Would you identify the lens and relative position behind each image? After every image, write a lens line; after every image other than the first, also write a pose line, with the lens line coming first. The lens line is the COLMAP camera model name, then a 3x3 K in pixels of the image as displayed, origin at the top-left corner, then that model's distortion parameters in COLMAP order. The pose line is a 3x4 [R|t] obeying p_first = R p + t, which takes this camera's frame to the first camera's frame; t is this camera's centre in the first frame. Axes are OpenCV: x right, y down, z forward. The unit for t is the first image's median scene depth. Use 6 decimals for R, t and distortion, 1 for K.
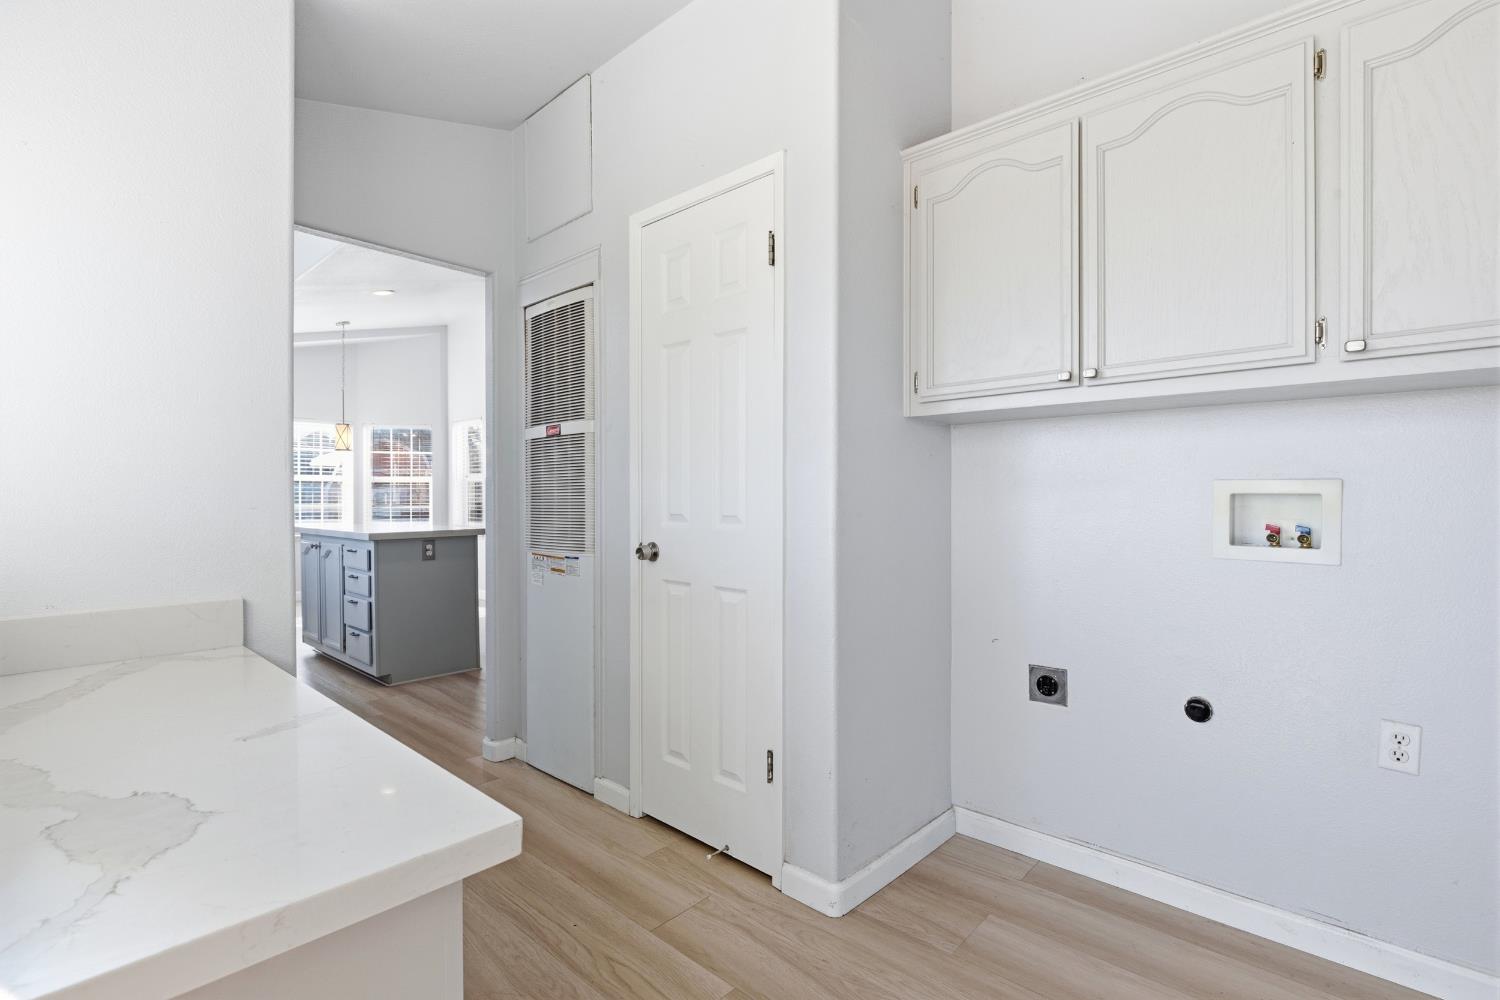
lens RADIAL K [[685.1, 0, 746.9], [0, 685.1, 500.0], [0, 0, 1]] dist [0.000239, -0.000748]
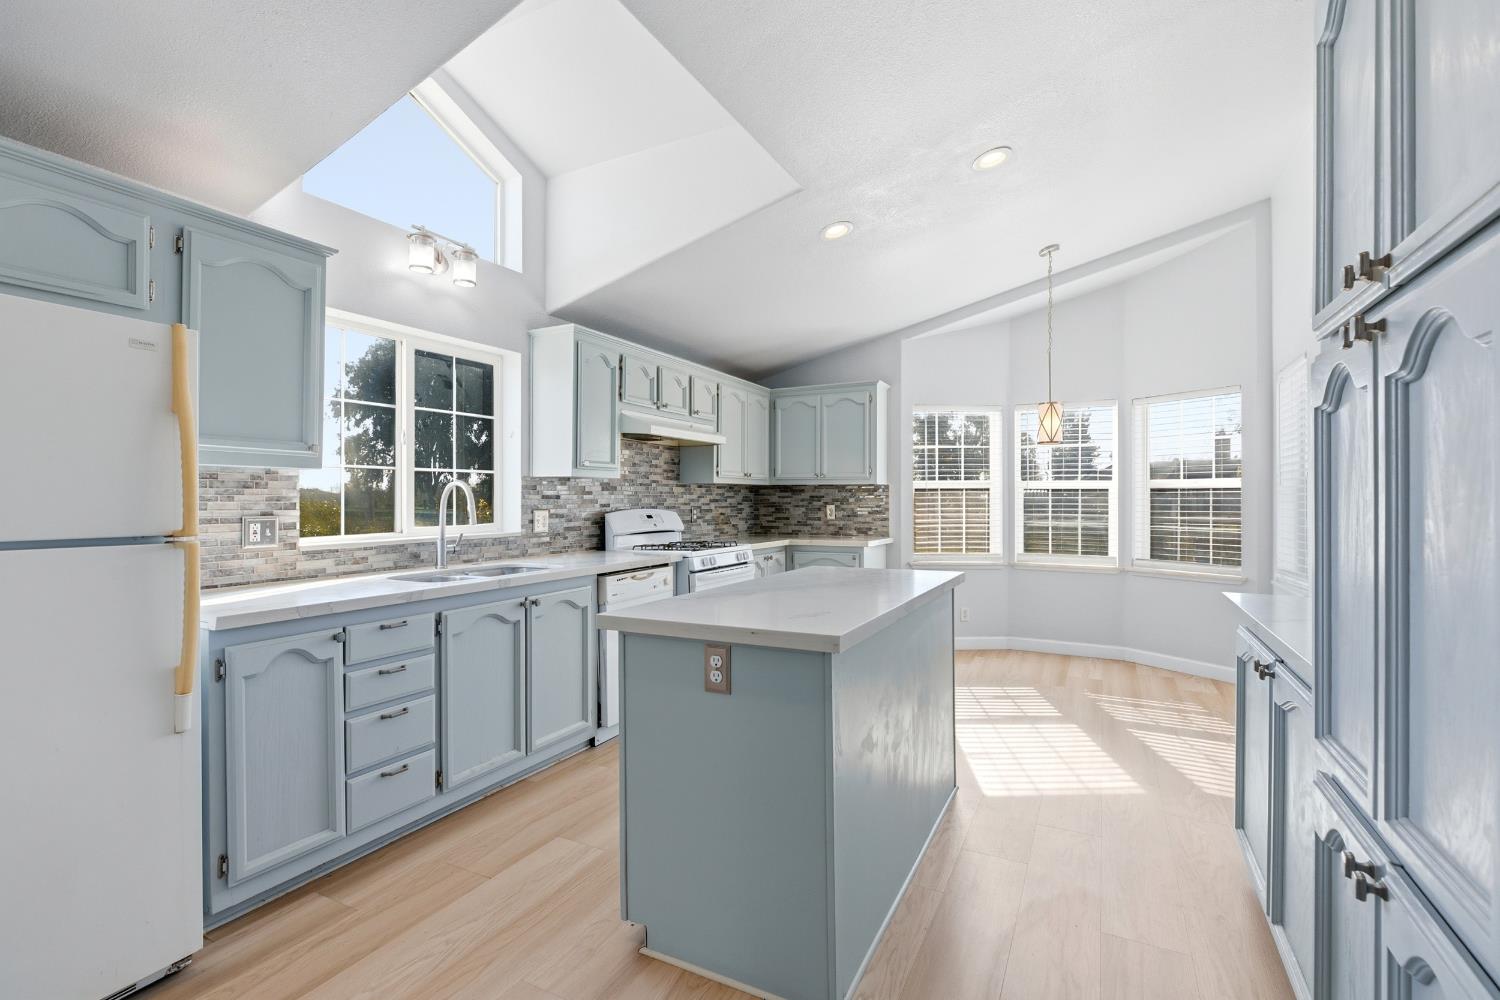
lens RADIAL K [[685.1, 0, 775.6], [0, 685.1, 497.8], [0, 0, 1]] dist [0.000239, -0.000748]
pose [[0.294211, -0.000224, -0.955740, -0.056832], [-0.003117, 0.999994, -0.001194, -0.028157], [0.955735, 0.003330, 0.294209, 0.870327]]
